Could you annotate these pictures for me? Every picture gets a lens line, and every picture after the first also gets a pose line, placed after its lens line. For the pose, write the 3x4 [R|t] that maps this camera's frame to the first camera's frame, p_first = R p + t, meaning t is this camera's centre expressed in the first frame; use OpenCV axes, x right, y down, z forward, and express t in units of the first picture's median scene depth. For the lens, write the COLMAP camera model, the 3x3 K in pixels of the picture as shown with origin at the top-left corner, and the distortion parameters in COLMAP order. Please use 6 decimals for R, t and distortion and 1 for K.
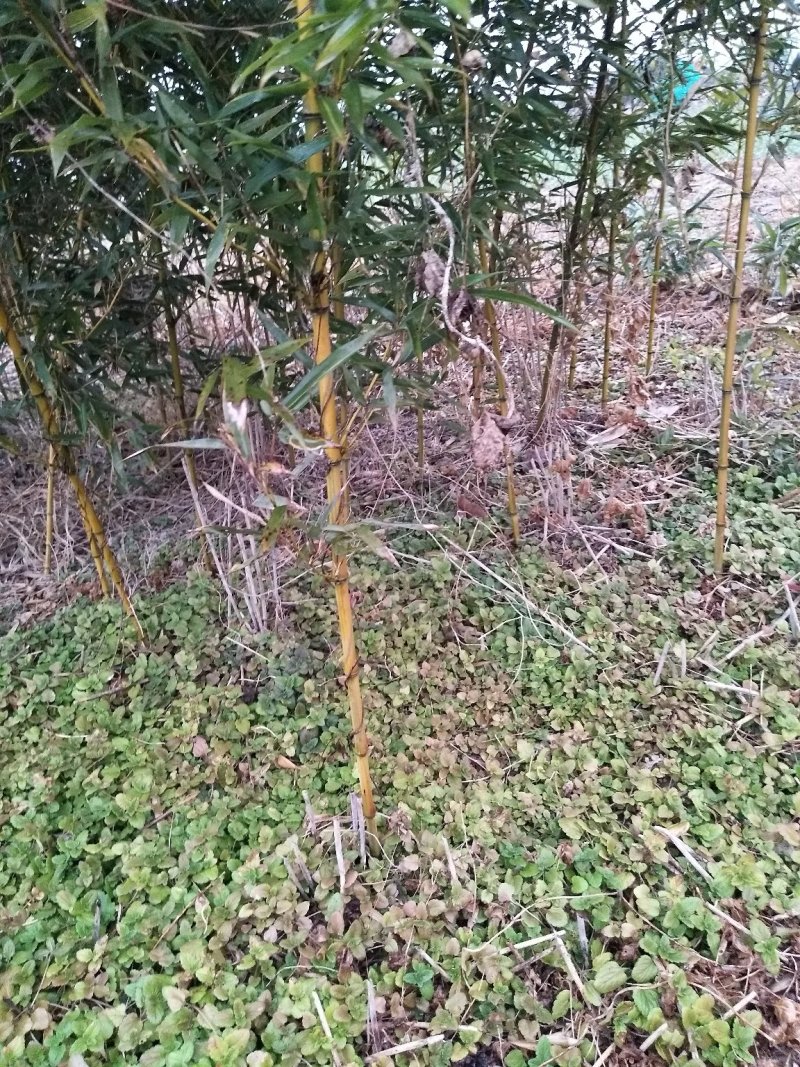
lens RADIAL K [[814.2, 0, 400.0], [0, 814.2, 533.5], [0, 0, 1]] dist [0.093123, -0.150309]
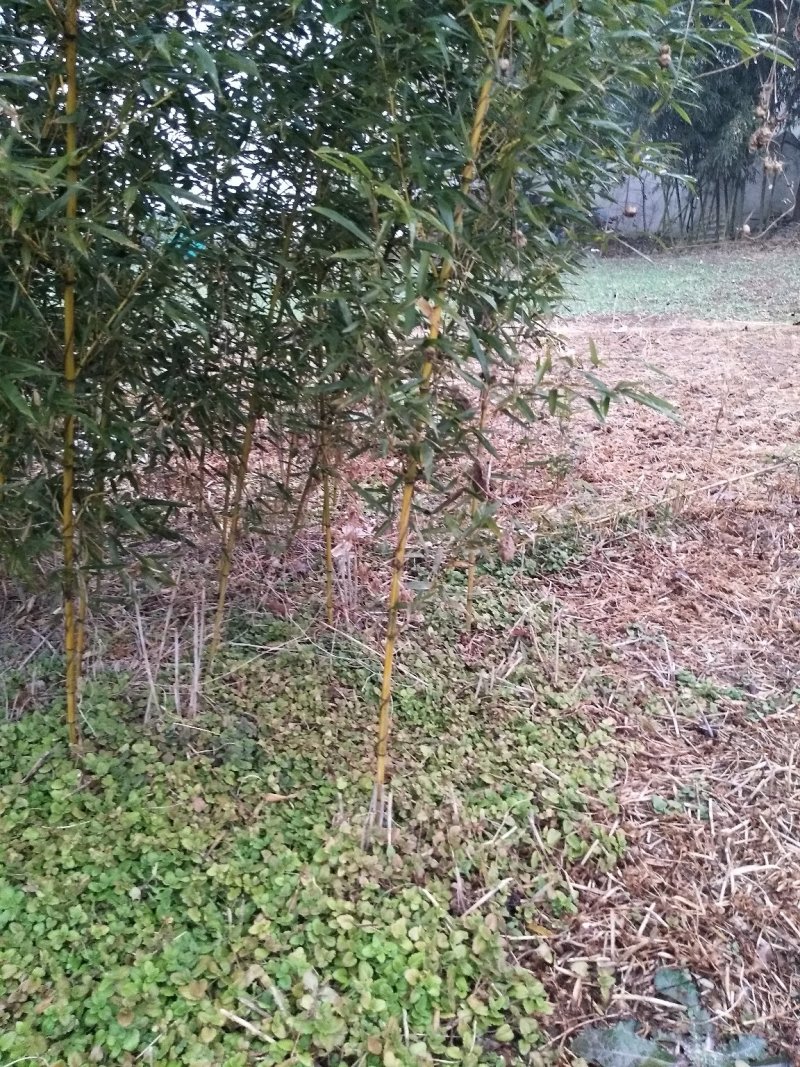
lens RADIAL K [[814.2, 0, 400.0], [0, 814.2, 533.5], [0, 0, 1]] dist [0.093123, -0.150309]
pose [[0.832743, -0.037136, 0.552413, -0.669760], [0.116910, 0.987045, -0.109884, 0.023271], [-0.541176, 0.156087, 0.826296, -0.282835]]
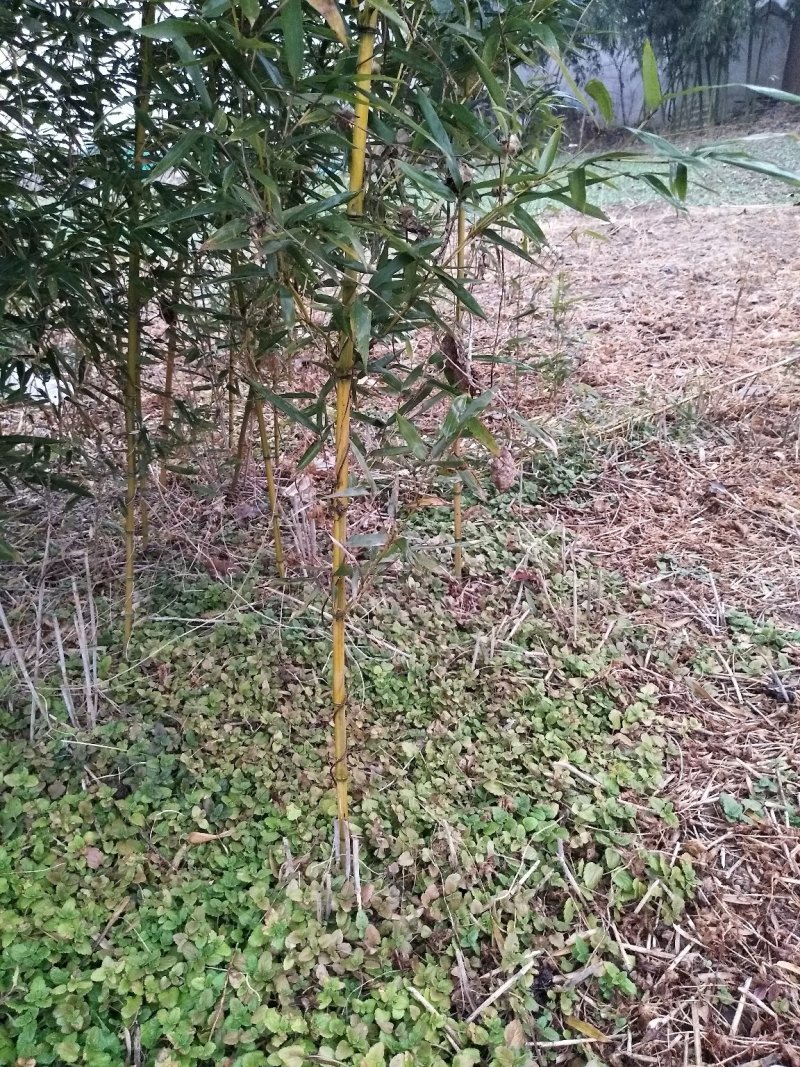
lens RADIAL K [[814.2, 0, 400.0], [0, 814.2, 533.5], [0, 0, 1]] dist [0.093123, -0.150309]
pose [[0.821190, -0.141429, 0.552852, -0.418370], [0.185128, 0.982429, -0.023662, -0.007266], [-0.539791, 0.121779, 0.832944, 0.015563]]
